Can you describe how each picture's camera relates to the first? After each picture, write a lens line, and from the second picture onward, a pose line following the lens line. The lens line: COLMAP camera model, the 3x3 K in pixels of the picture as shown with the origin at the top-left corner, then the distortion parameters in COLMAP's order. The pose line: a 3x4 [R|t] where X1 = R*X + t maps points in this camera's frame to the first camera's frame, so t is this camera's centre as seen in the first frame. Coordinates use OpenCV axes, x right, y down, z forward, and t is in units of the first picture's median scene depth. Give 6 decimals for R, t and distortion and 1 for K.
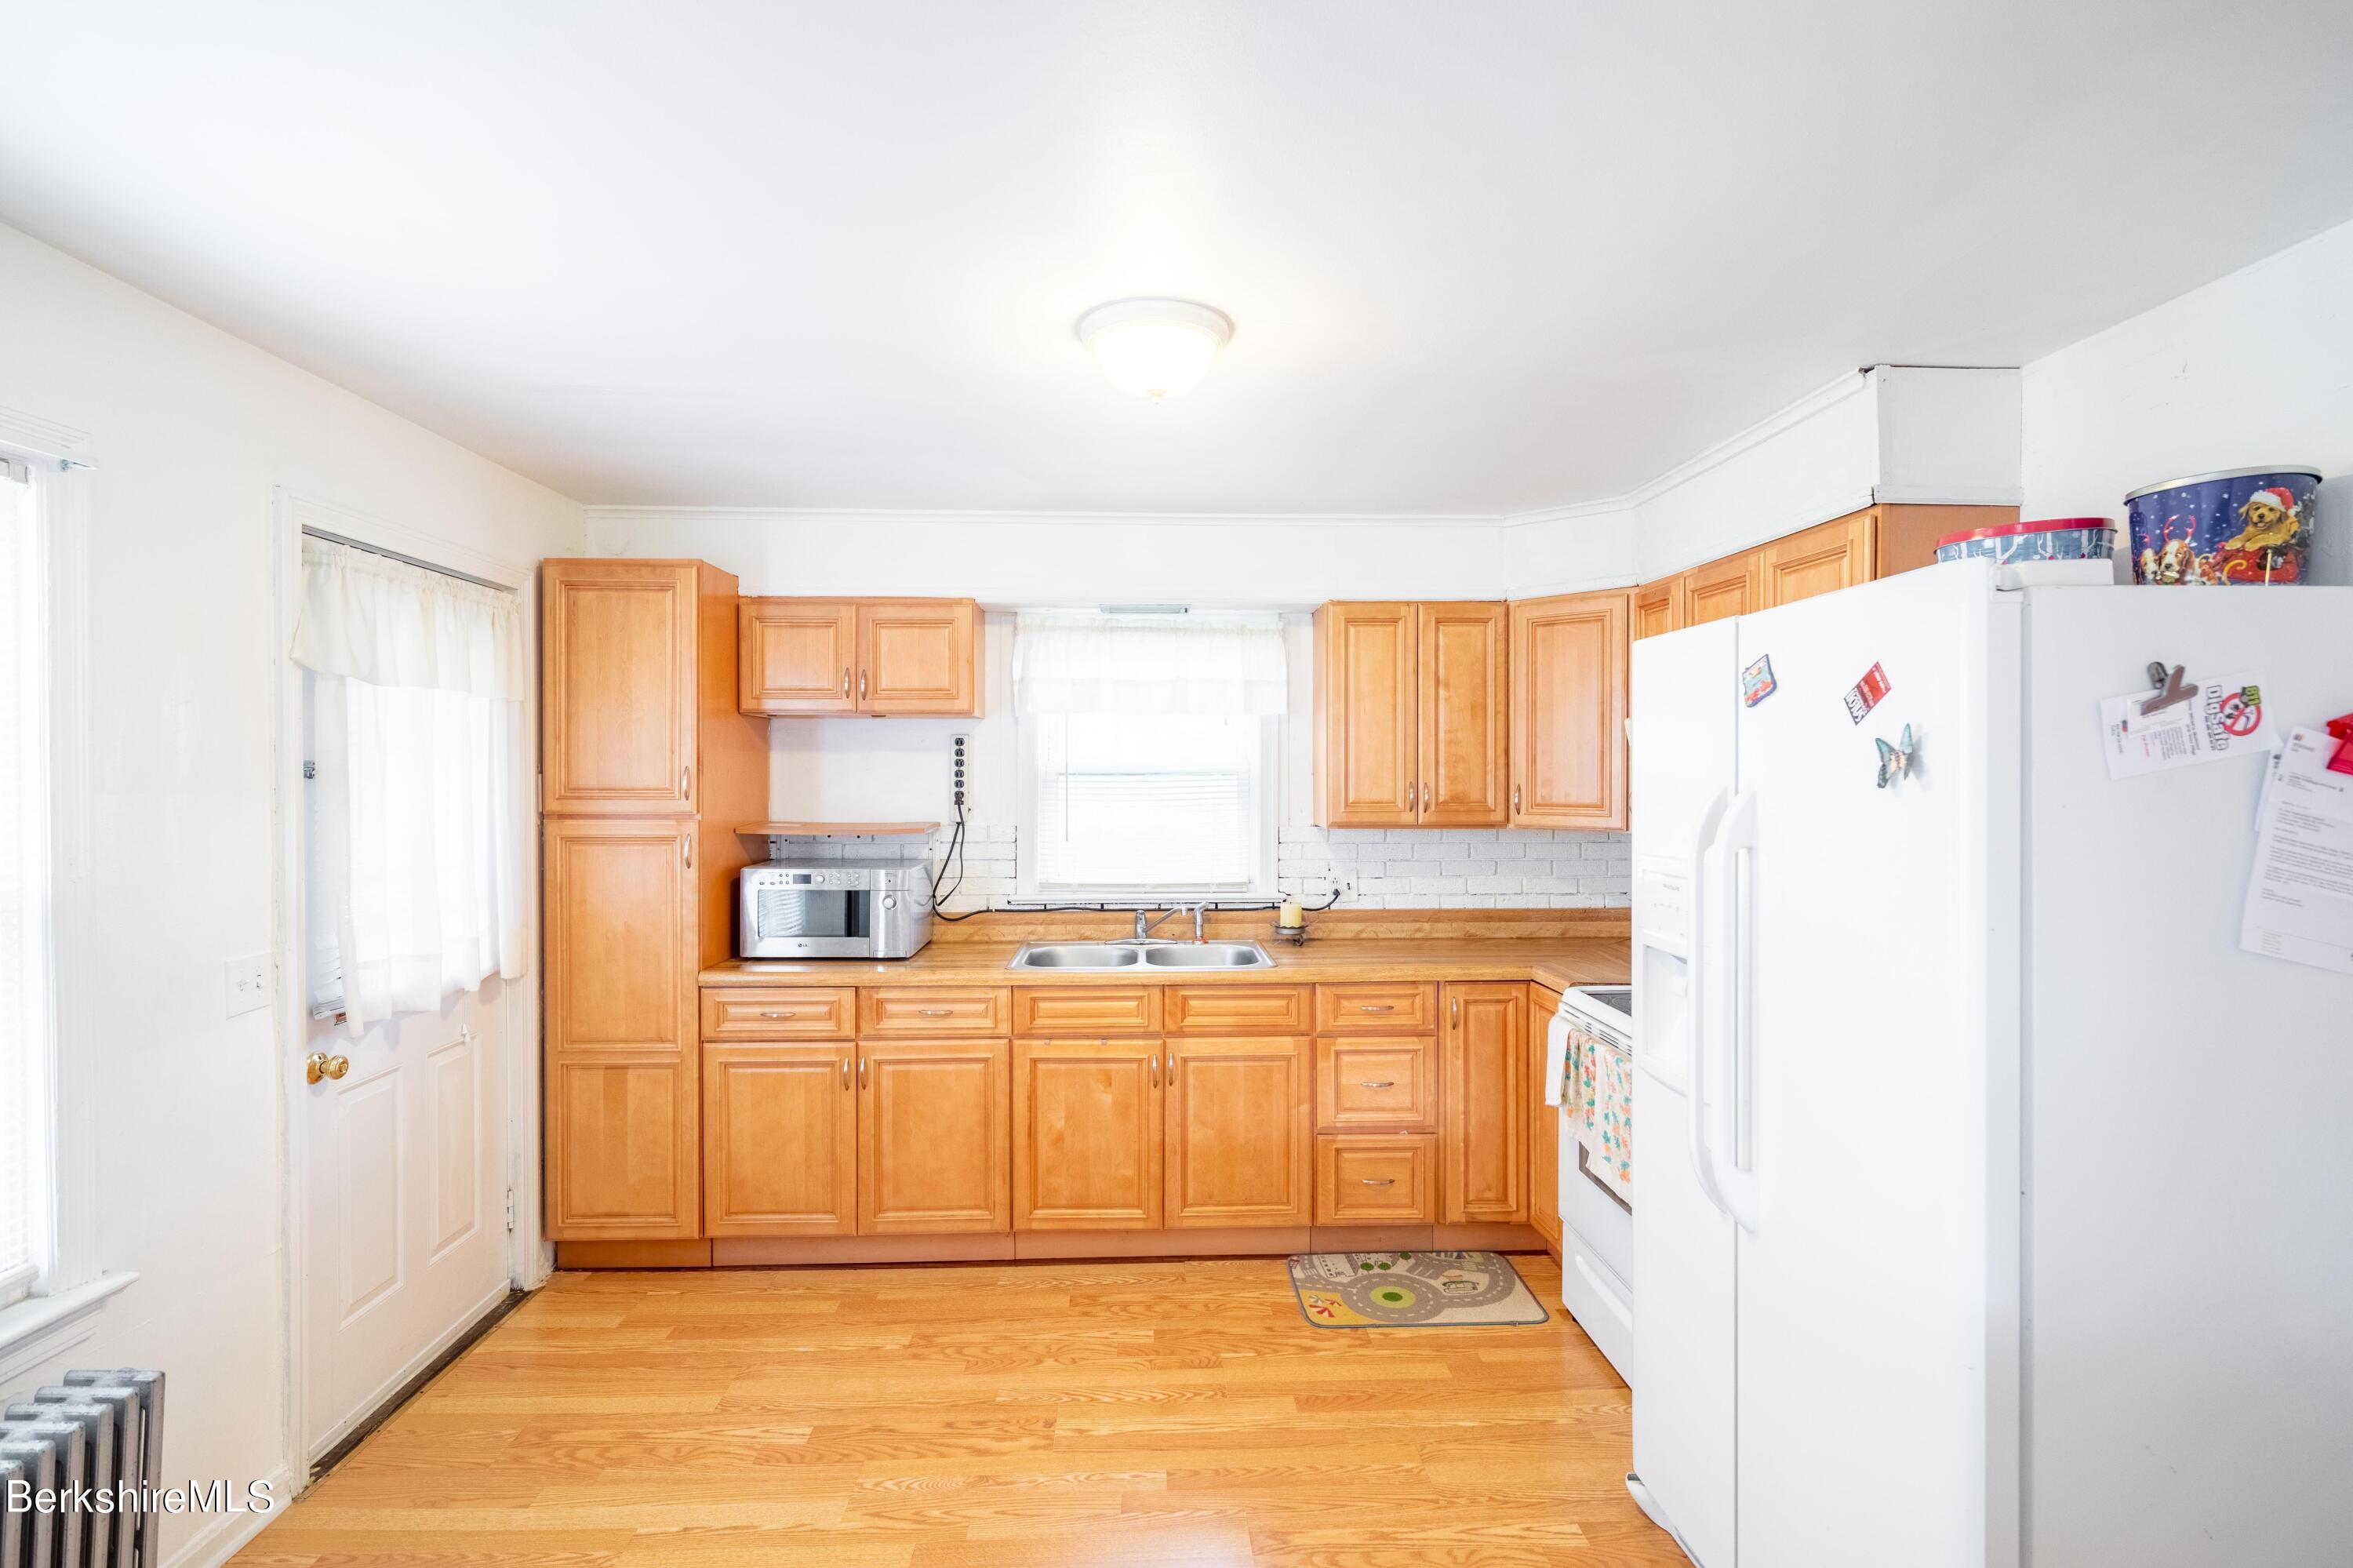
lens RADIAL K [[1079.0, 0, 1174.2], [0, 1079.0, 778.1], [0, 0, 1]] dist [0.000780, -0.000414]
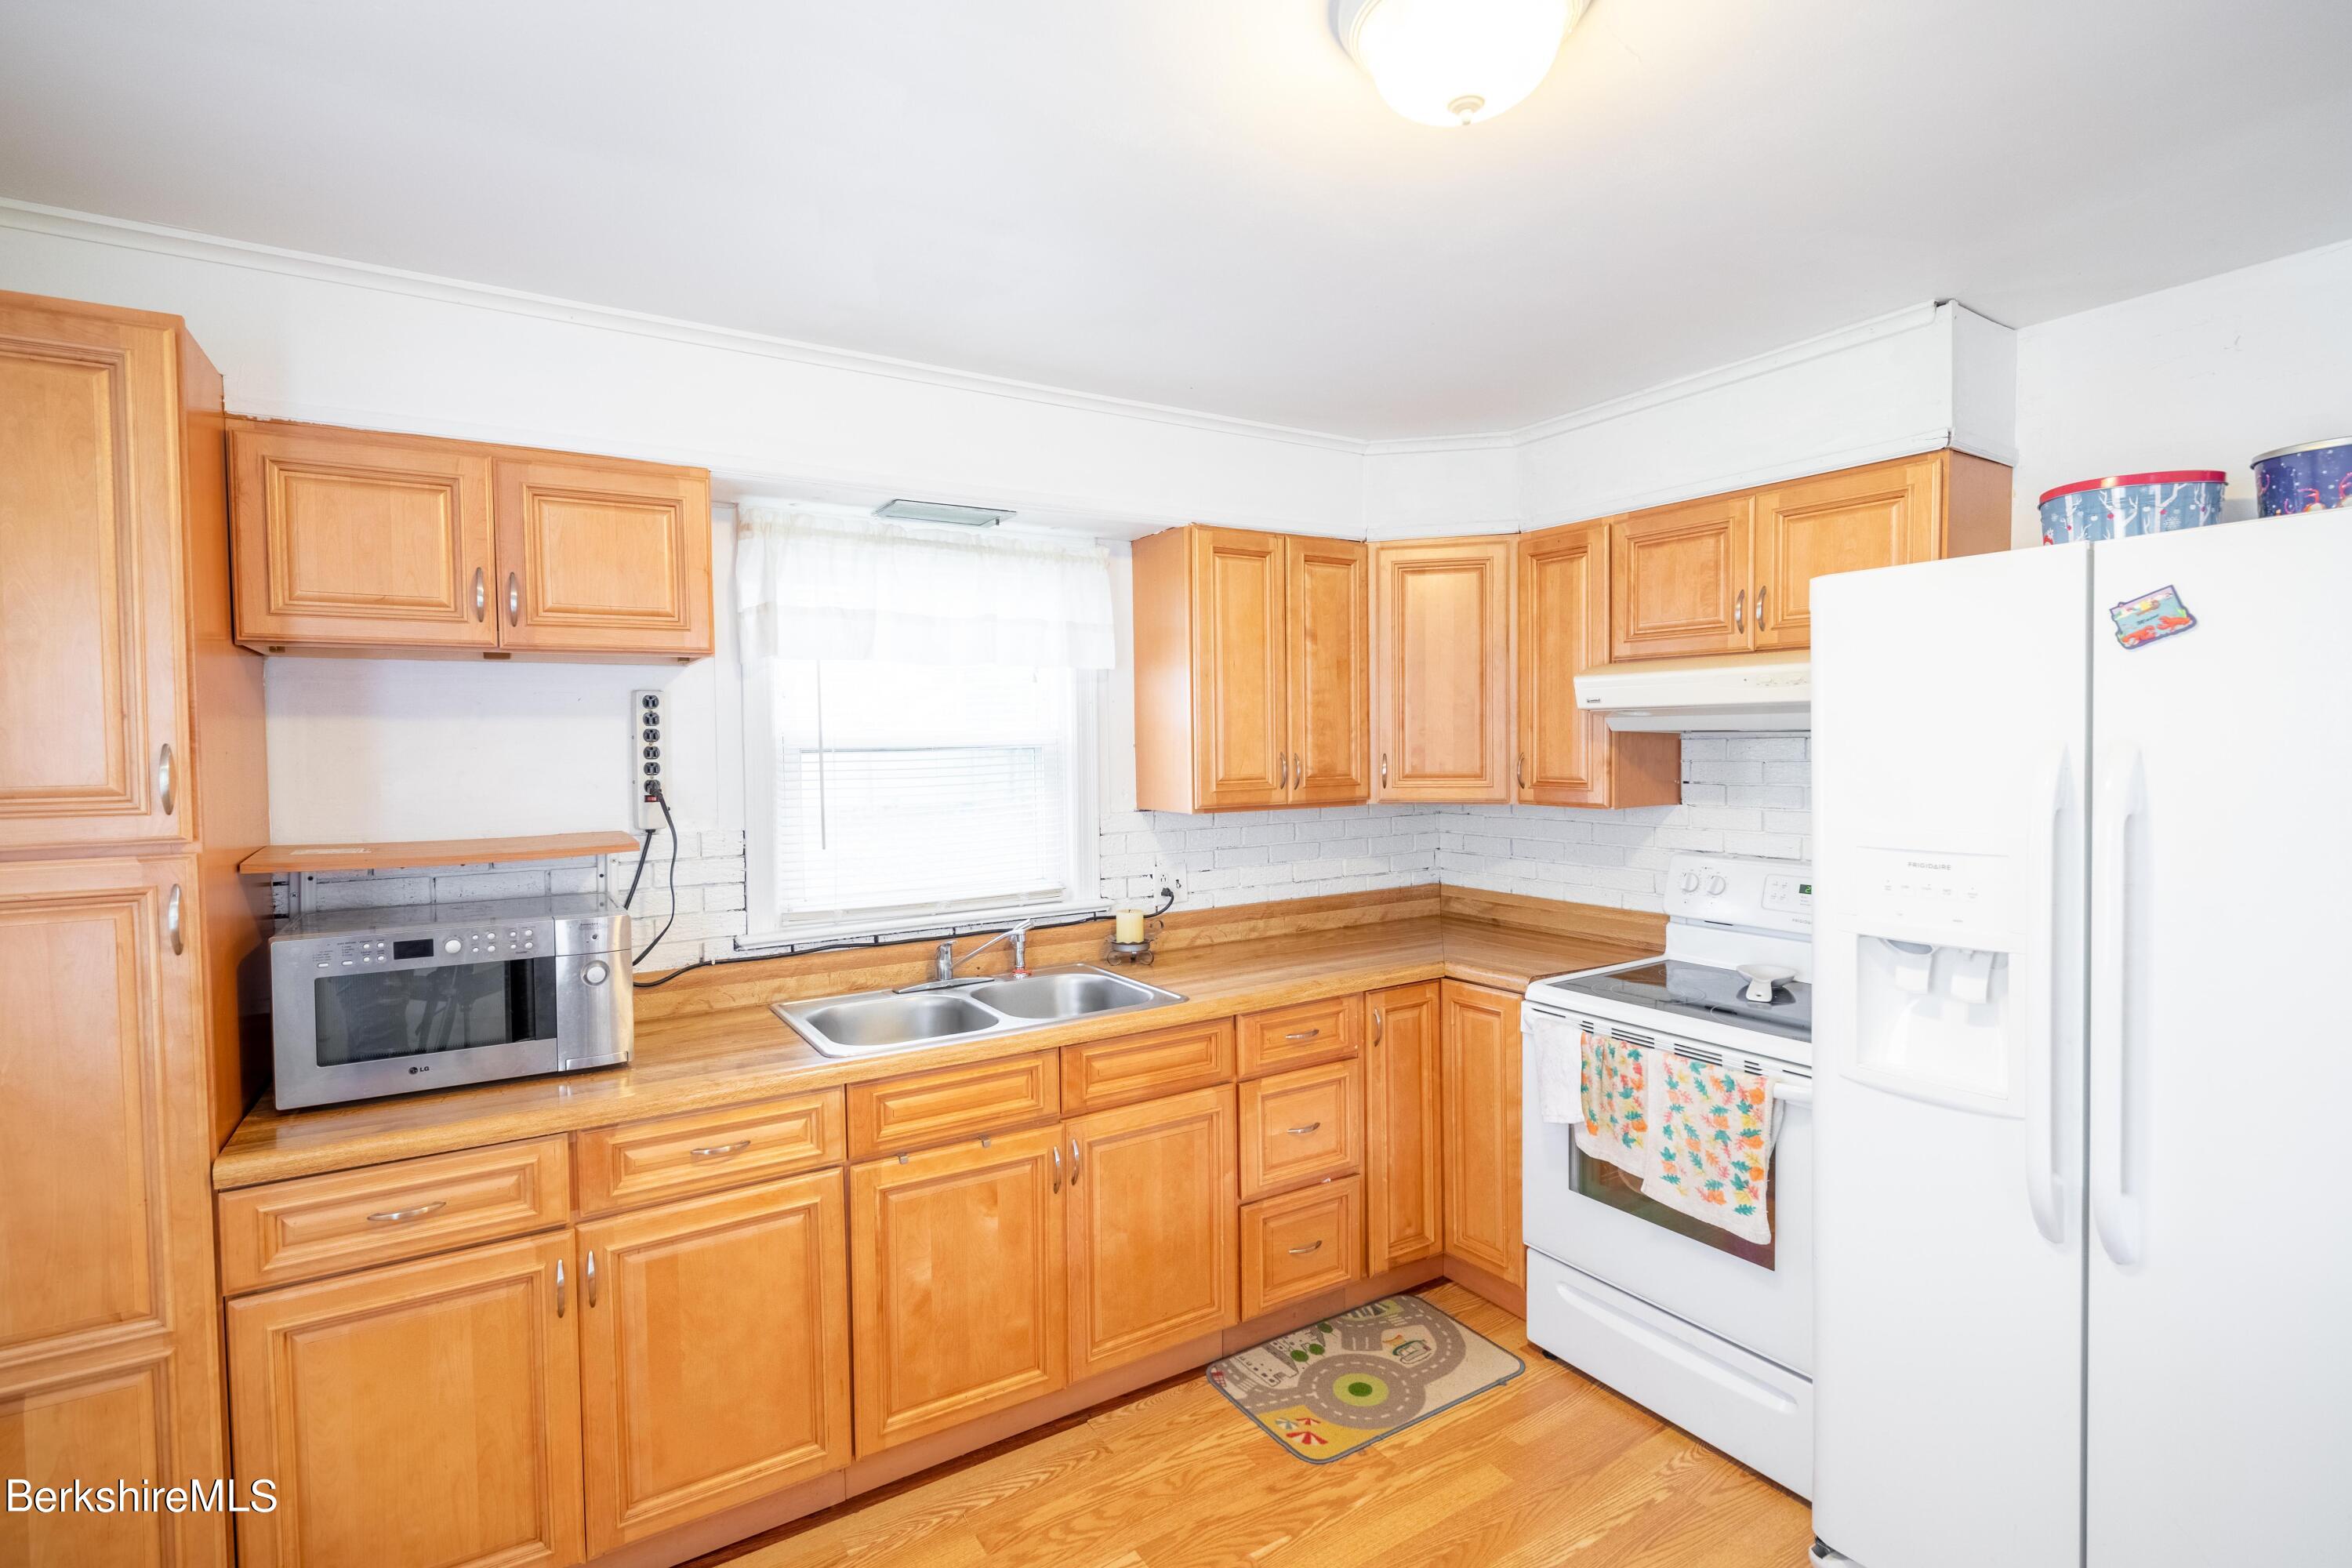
lens RADIAL K [[1098.7, 0, 1174.0], [0, 1098.7, 777.6], [0, 0, 1]] dist [-0.003489, -0.000276]
pose [[0.867325, -0.028148, 0.496945, -0.300495], [0.018188, 0.999525, 0.024872, 0.000158], [-0.497410, -0.012534, 0.867425, 0.347589]]
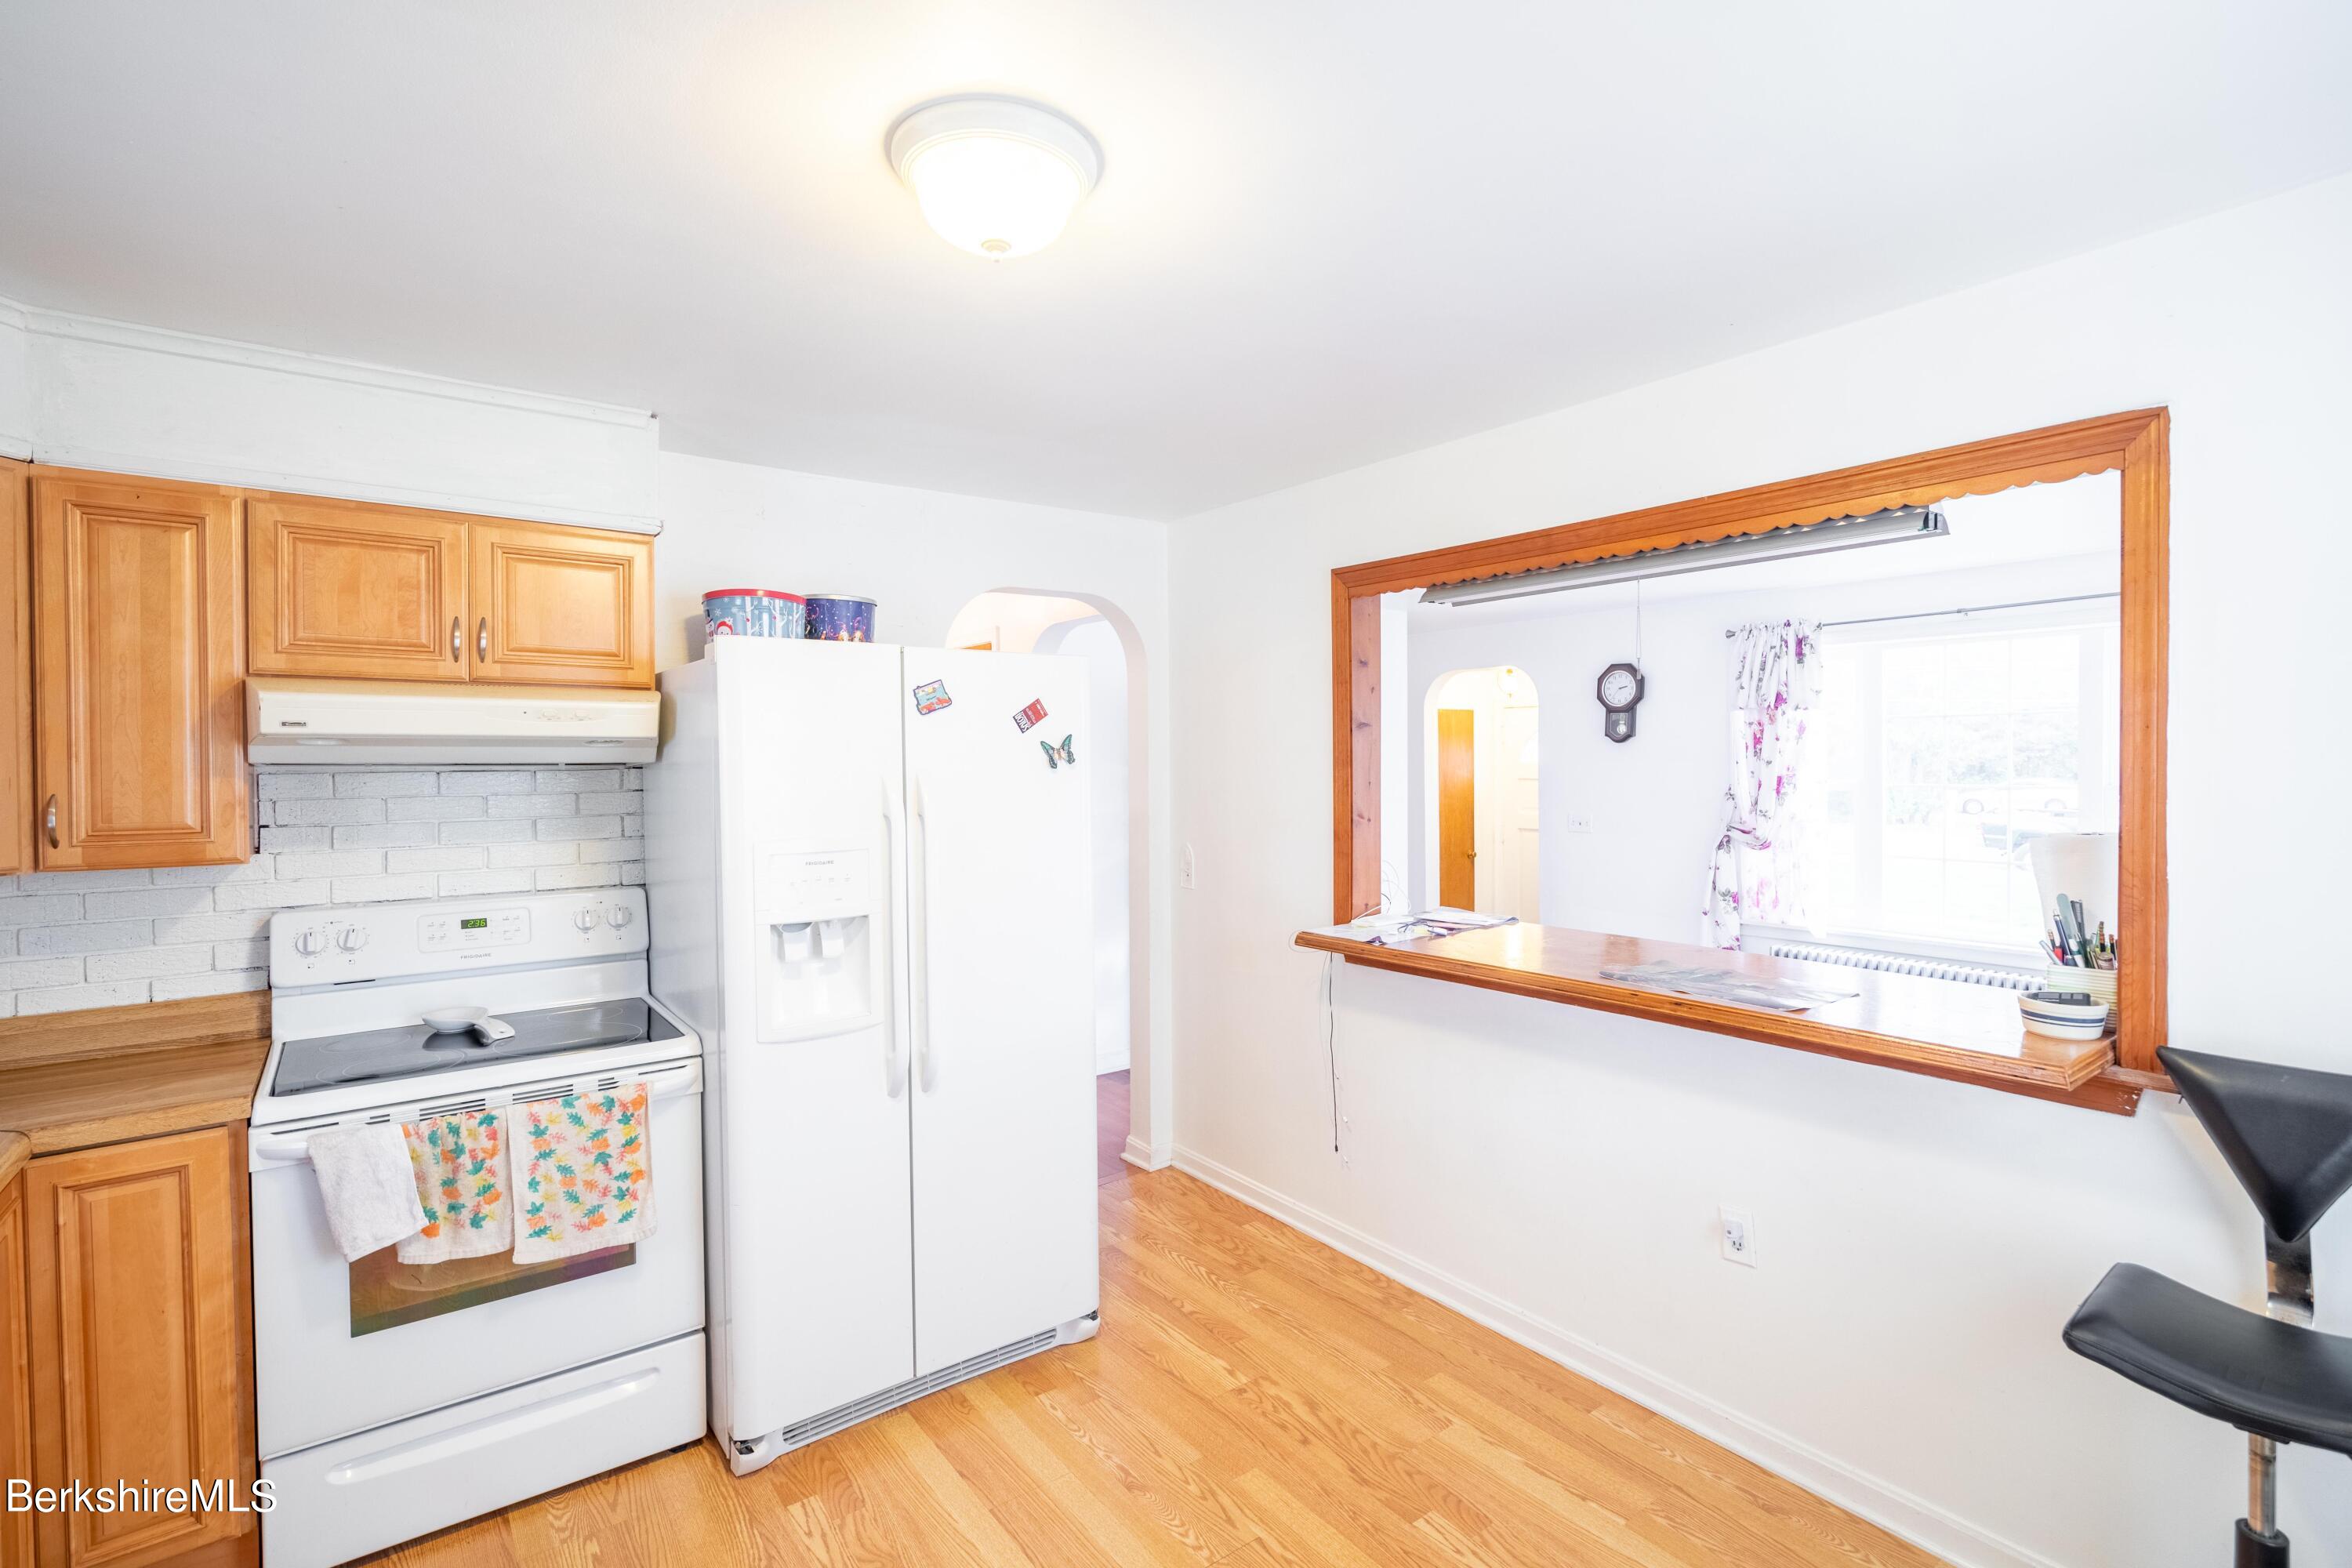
lens RADIAL K [[1078.5, 0, 1173.7], [0, 1078.5, 778.1], [0, 0, 1]] dist [0.000780, -0.000414]
pose [[-0.561862, -0.010633, 0.827163, -0.442395], [0.015361, 0.999611, 0.023285, -0.006338], [-0.827088, 0.025789, -0.561480, 0.840044]]
